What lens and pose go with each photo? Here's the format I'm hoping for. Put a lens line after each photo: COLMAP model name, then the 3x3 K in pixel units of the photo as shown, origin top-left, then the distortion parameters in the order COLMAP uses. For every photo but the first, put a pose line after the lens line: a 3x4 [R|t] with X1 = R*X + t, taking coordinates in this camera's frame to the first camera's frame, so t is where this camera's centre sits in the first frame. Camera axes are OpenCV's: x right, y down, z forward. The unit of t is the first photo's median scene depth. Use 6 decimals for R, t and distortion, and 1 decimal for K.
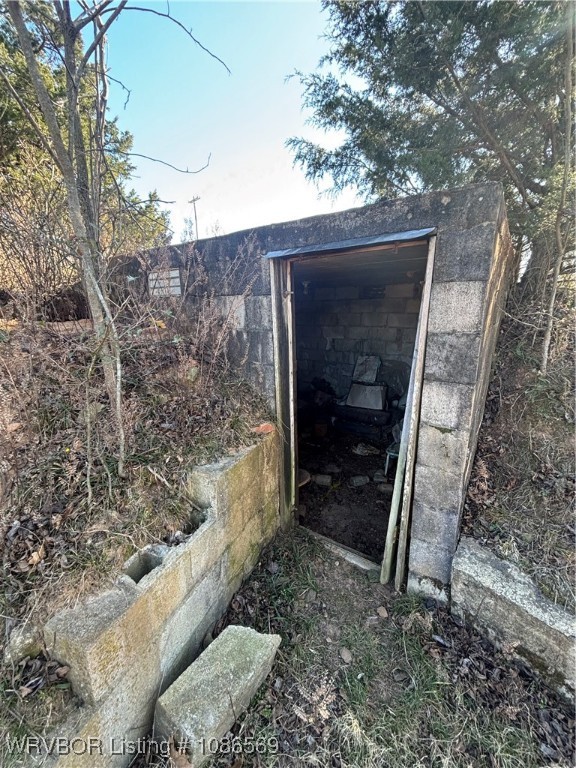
lens RADIAL K [[310.6, 0, 287.7], [0, 310.6, 385.5], [0, 0, 1]] dist [0.012093, -0.001491]
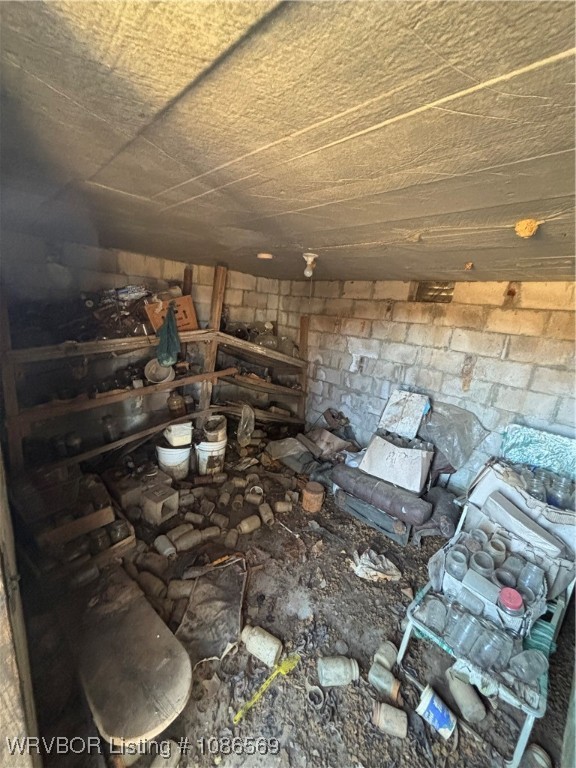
lens RADIAL K [[310.6, 0, 288.2], [0, 310.6, 382.1], [0, 0, 1]] dist [0.012093, -0.001491]
pose [[0.977110, 0.142646, -0.157824, 0.114341], [-0.146101, 0.989214, -0.010452, -0.071966], [0.154631, 0.033271, 0.987412, 0.340998]]
